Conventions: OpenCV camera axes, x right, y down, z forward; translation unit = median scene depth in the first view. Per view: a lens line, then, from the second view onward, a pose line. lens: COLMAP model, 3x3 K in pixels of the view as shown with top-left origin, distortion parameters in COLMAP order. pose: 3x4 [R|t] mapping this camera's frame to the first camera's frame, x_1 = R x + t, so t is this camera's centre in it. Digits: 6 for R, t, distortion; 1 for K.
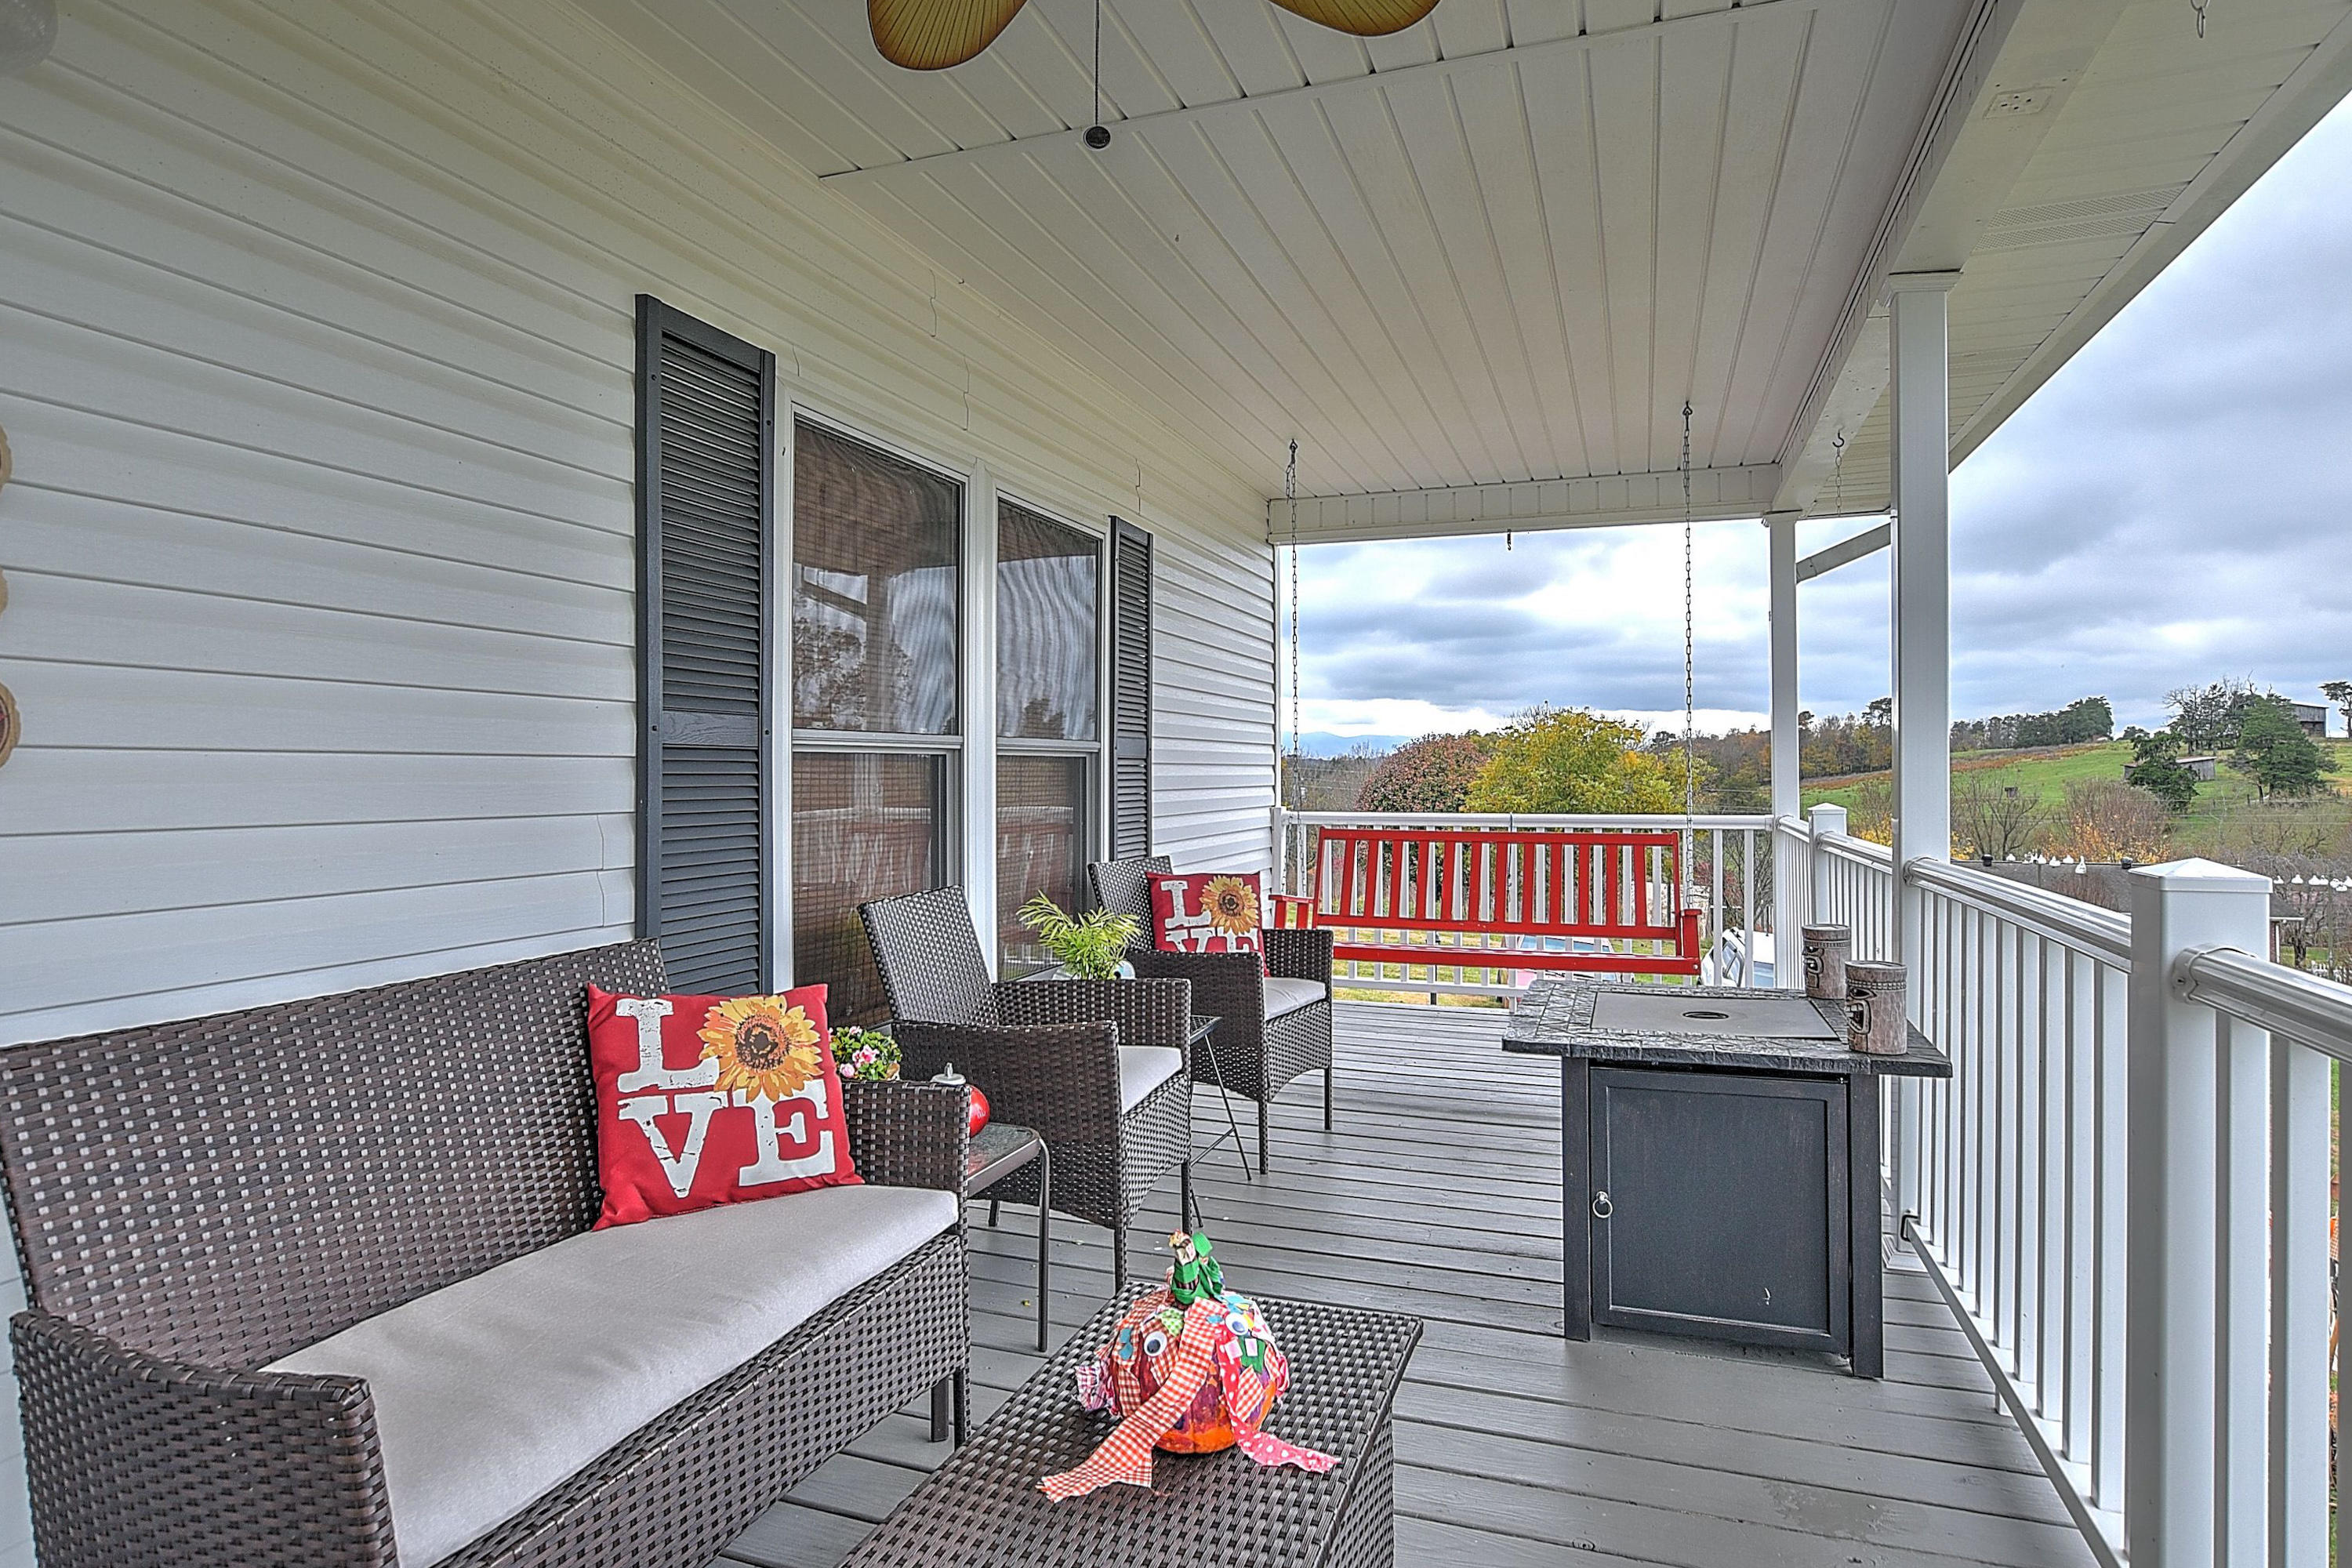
lens RADIAL K [[1284.1, 0, 1174.1], [0, 1284.1, 782.5], [0, 0, 1]] dist [-0.003879, -0.002572]
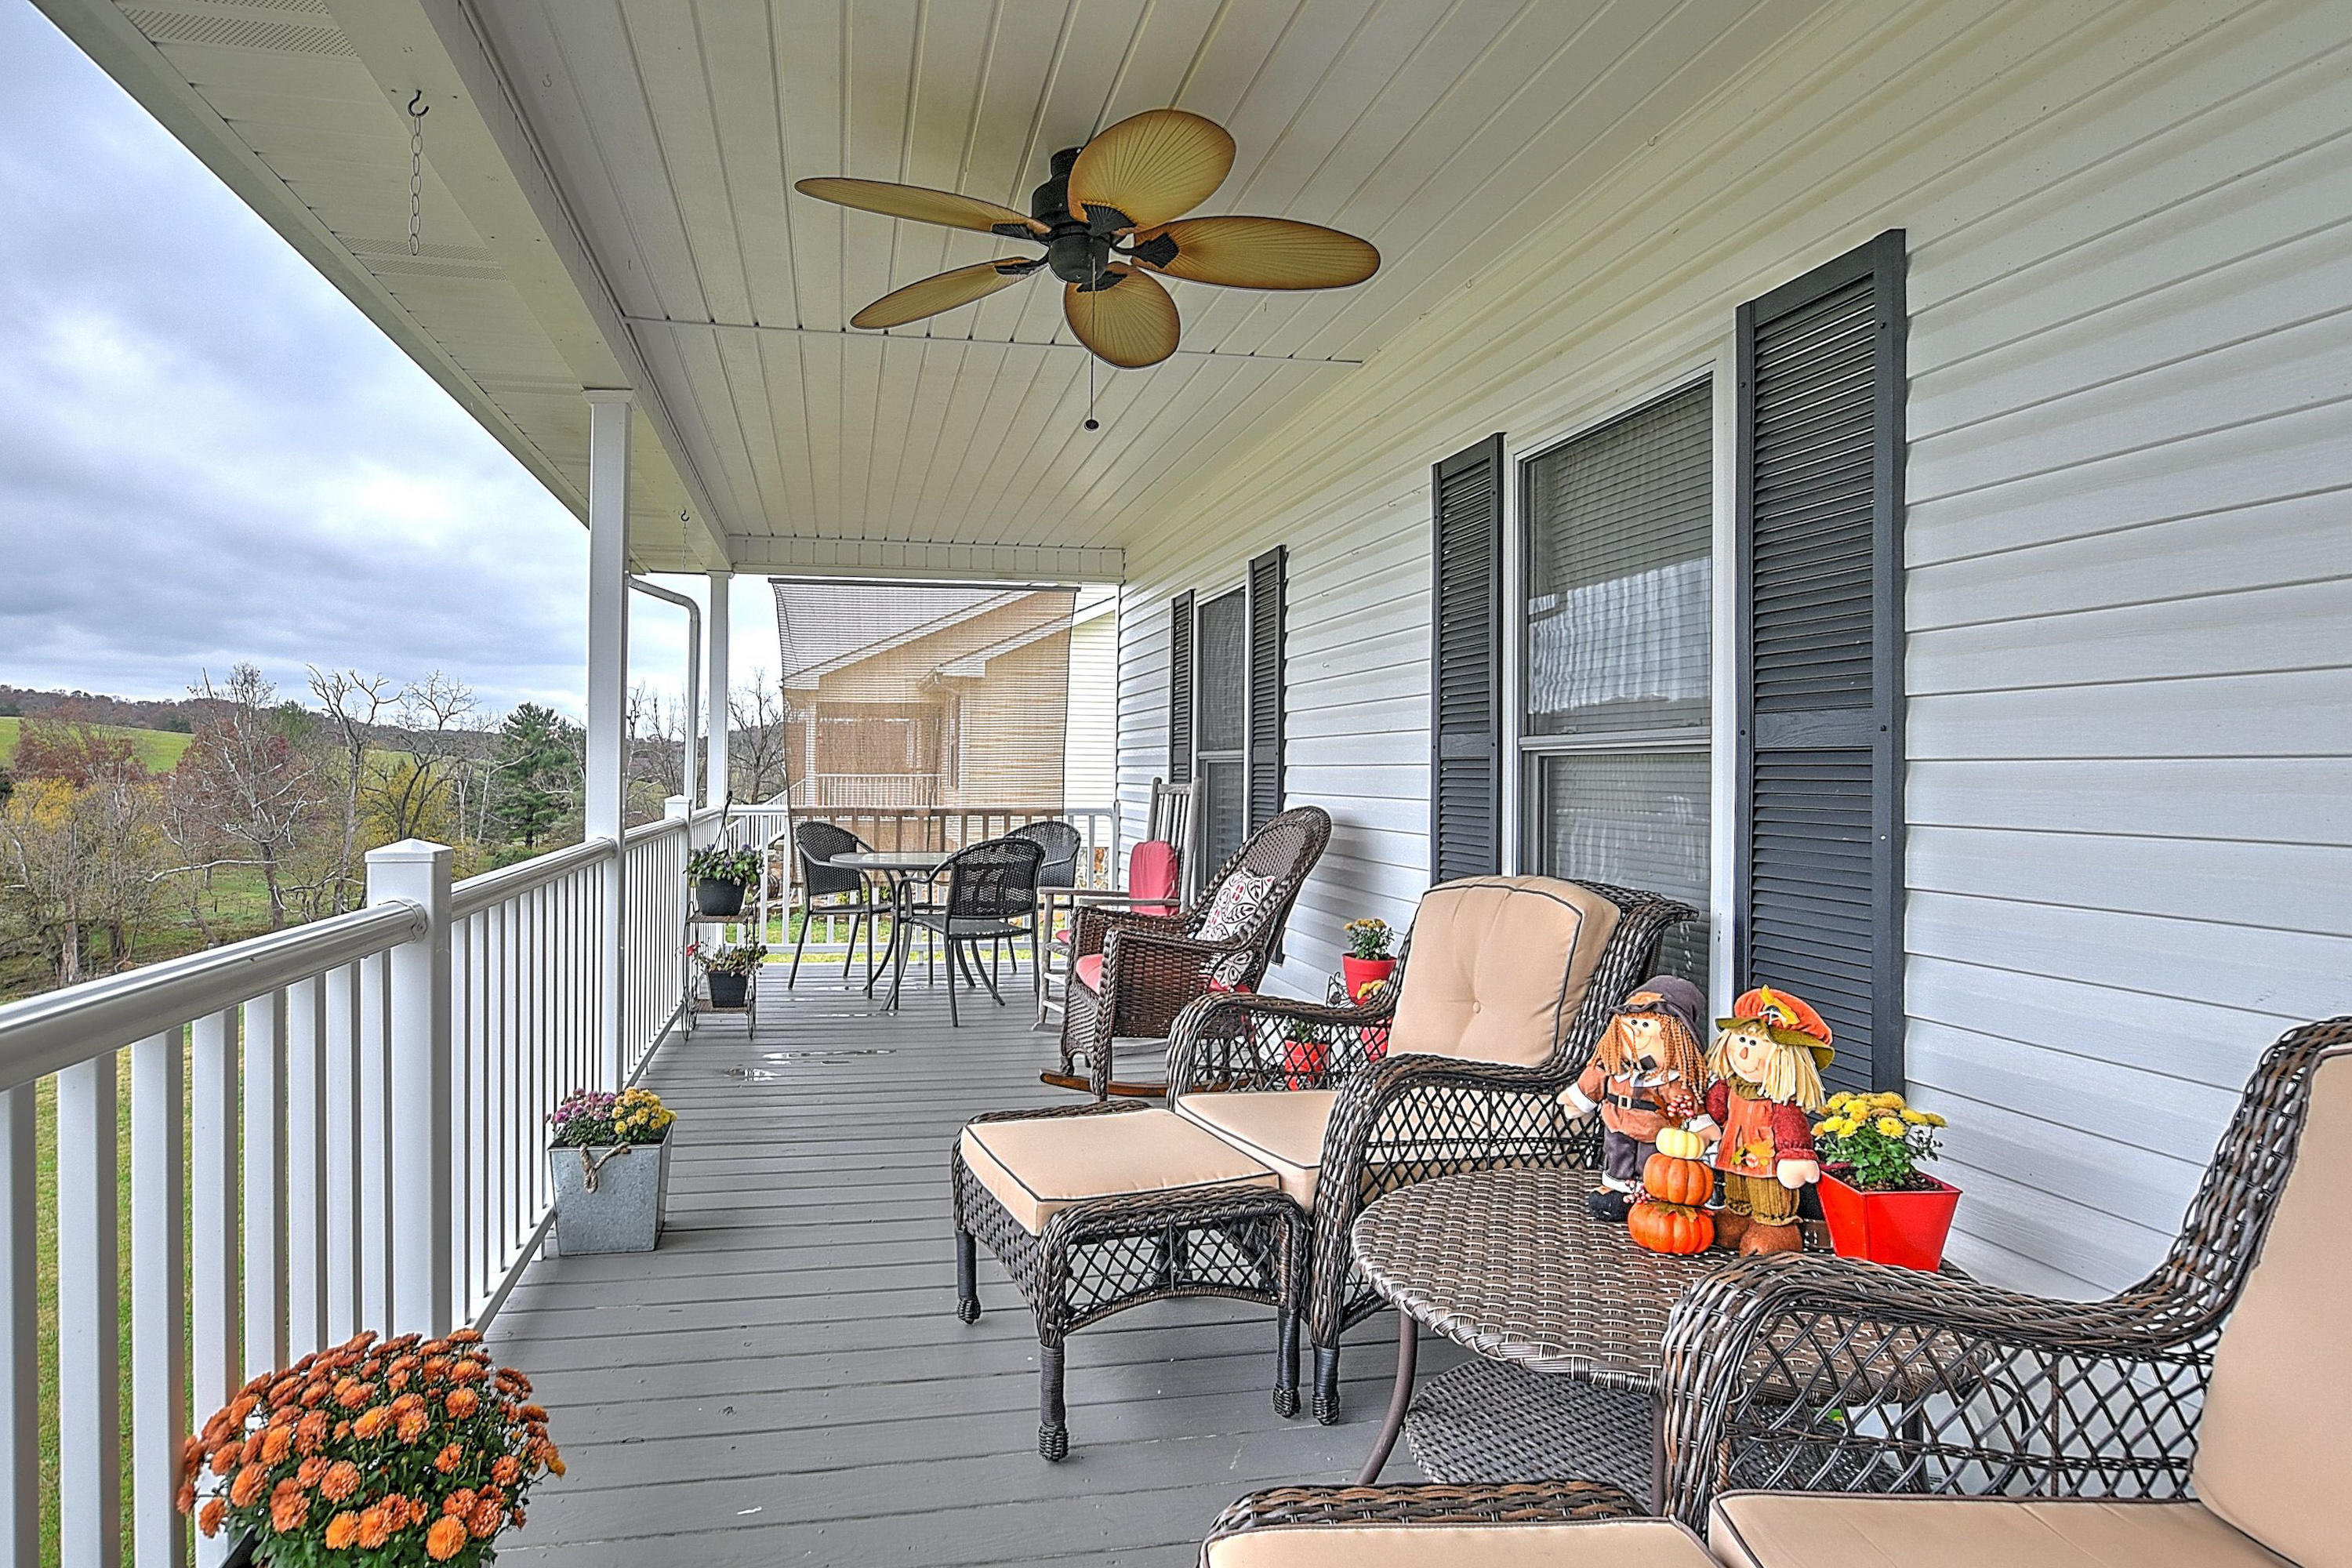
lens RADIAL K [[1284.1, 0, 1173.6], [0, 1284.1, 776.6], [0, 0, 1]] dist [-0.003879, -0.002572]
pose [[-0.818953, 0.011400, -0.573747, 0.651389], [0.003648, 0.999886, 0.014660, -0.027549], [0.573849, 0.009913, -0.818901, 1.845472]]
